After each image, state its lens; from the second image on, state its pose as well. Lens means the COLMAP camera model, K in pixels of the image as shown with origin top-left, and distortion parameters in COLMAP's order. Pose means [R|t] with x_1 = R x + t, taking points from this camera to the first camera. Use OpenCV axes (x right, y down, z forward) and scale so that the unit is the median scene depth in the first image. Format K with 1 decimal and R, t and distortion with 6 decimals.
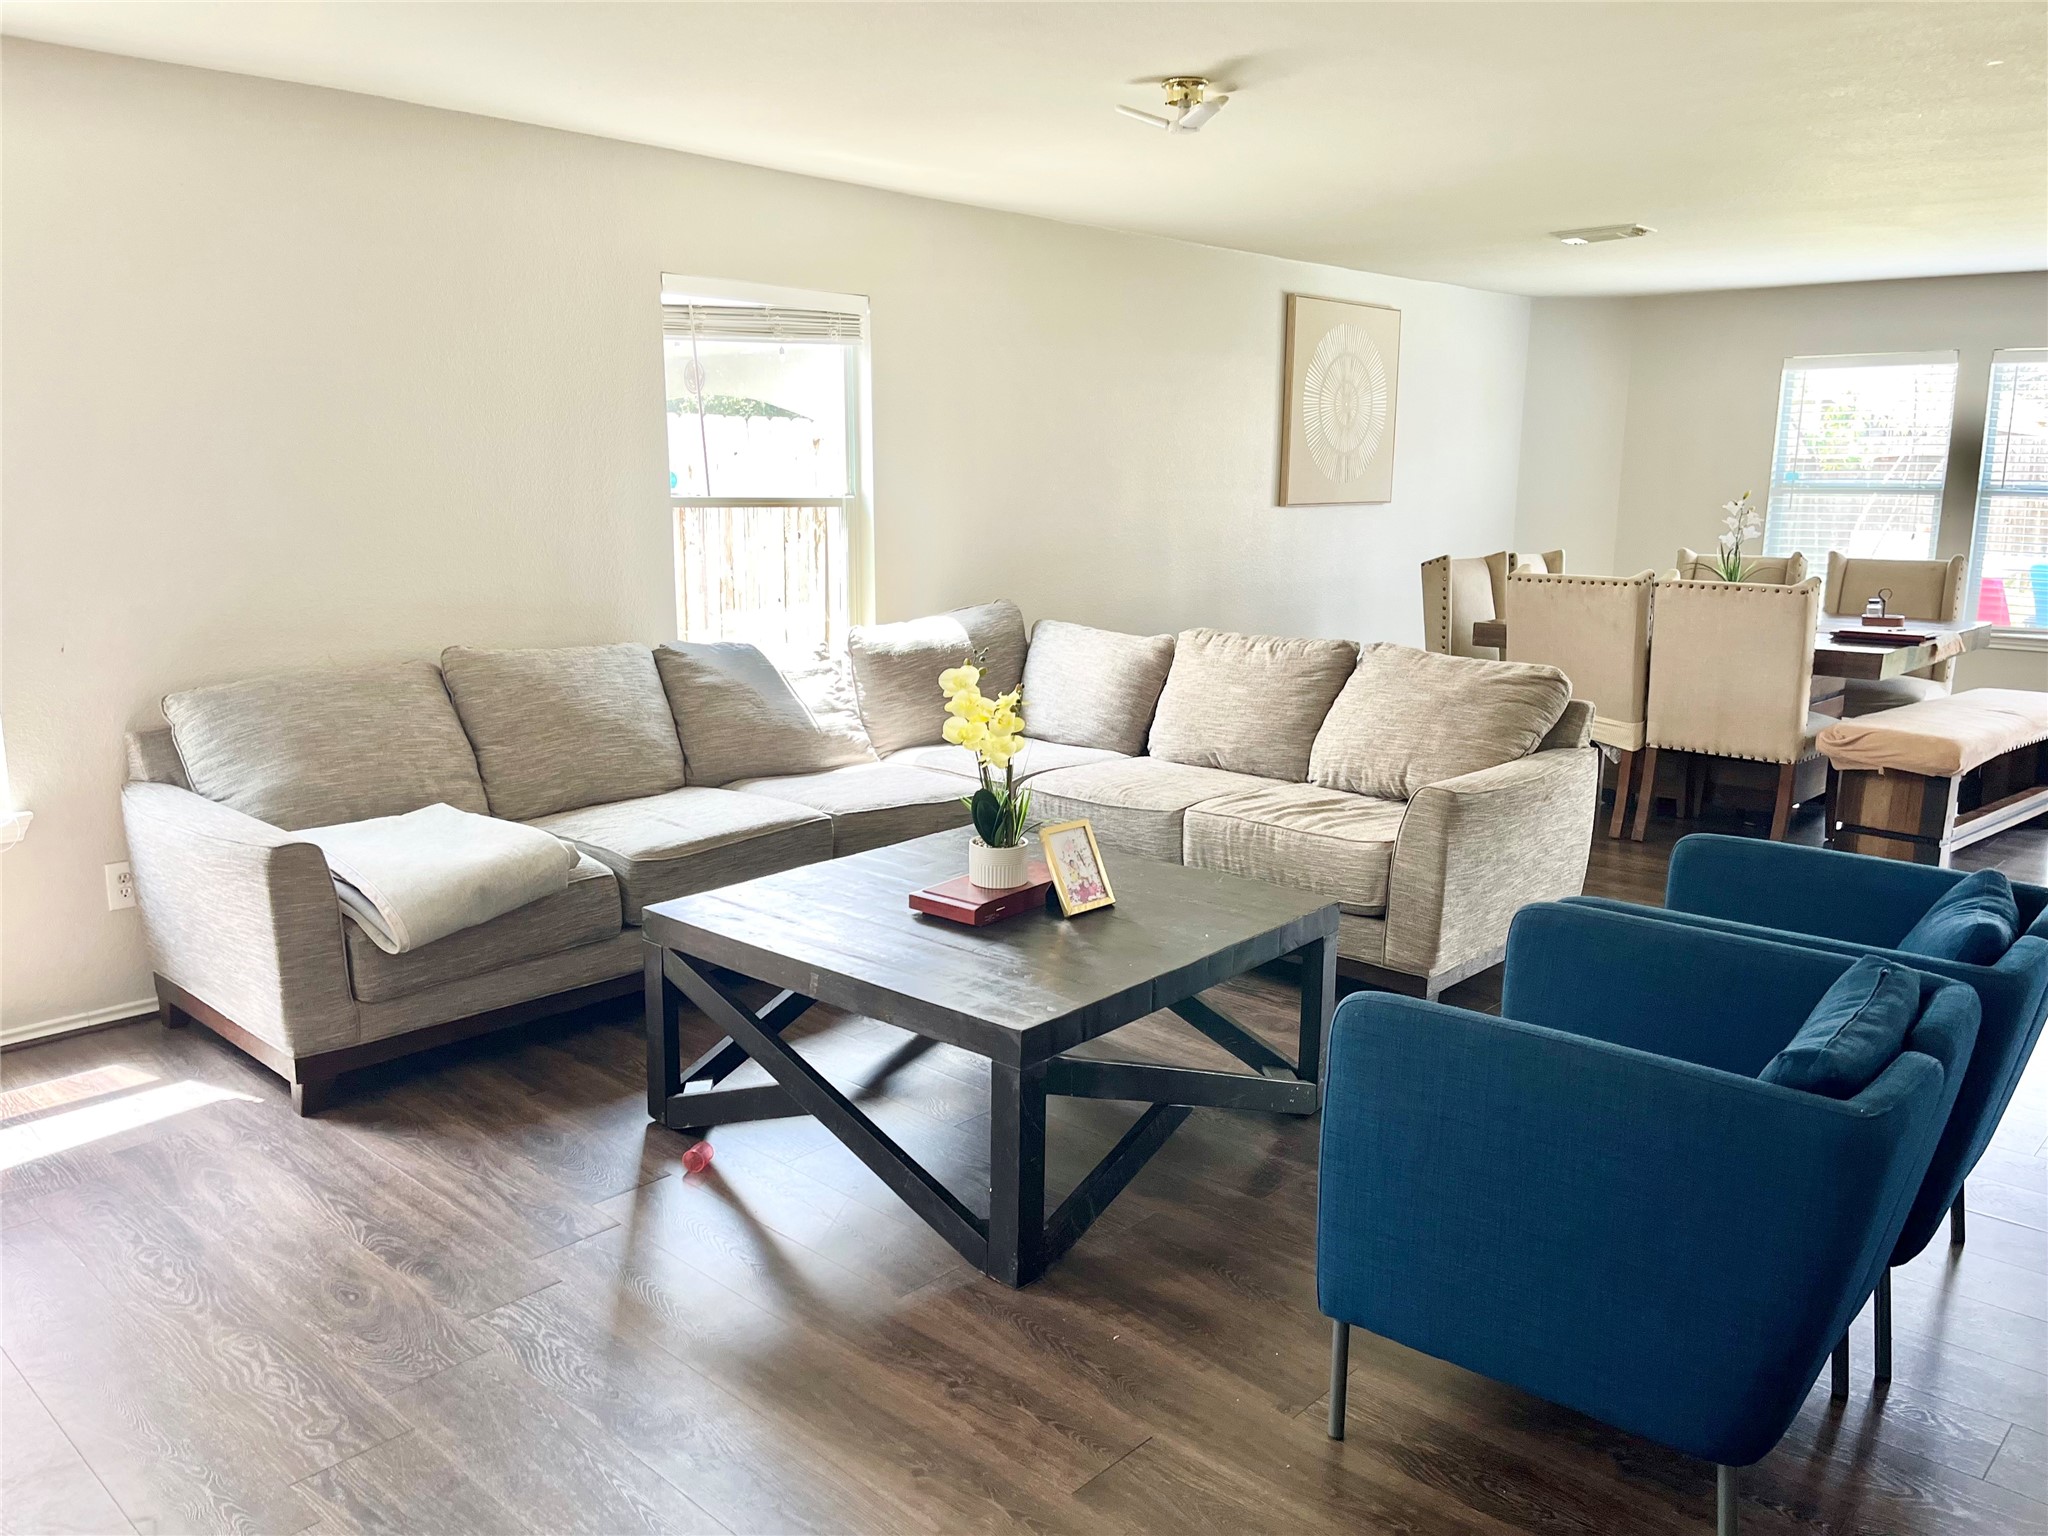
lens RADIAL K [[1545.3, 0, 1017.9], [0, 1545.3, 783.4], [0, 0, 1]] dist [0.062423, -0.075838]
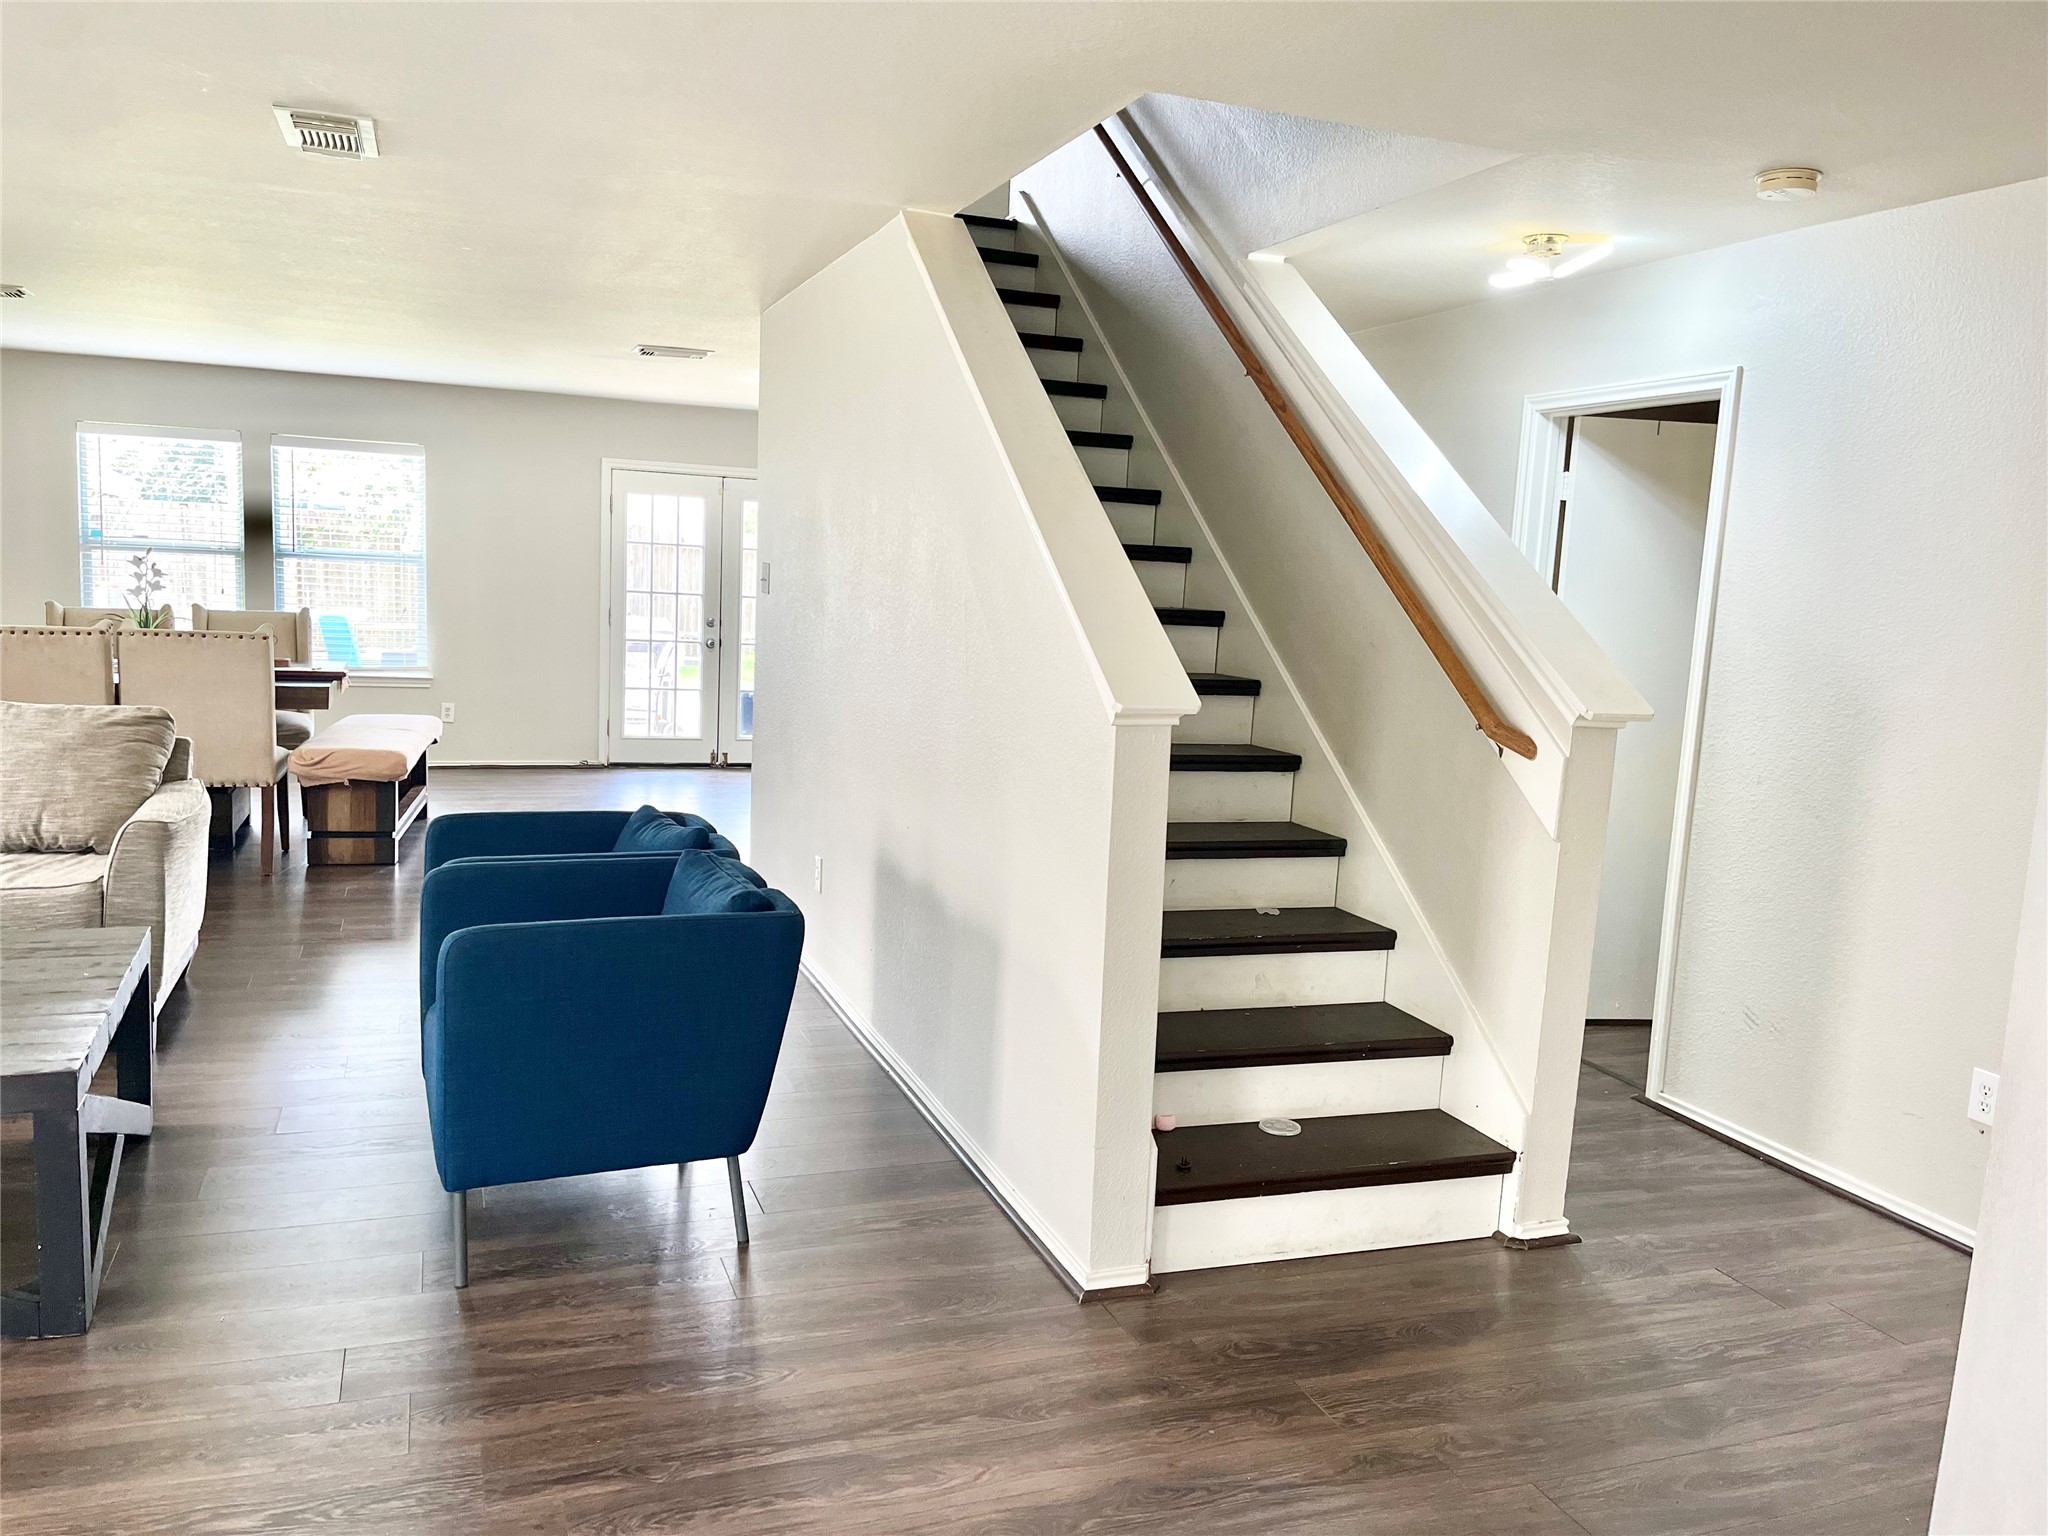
lens RADIAL K [[1545.3, 0, 1017.9], [0, 1545.3, 783.4], [0, 0, 1]] dist [0.062423, -0.075838]
pose [[0.441417, -0.105141, 0.891121, -0.225029], [0.137081, 0.989356, 0.048828, 0.003856], [-0.886769, 0.100603, 0.451131, -0.007741]]
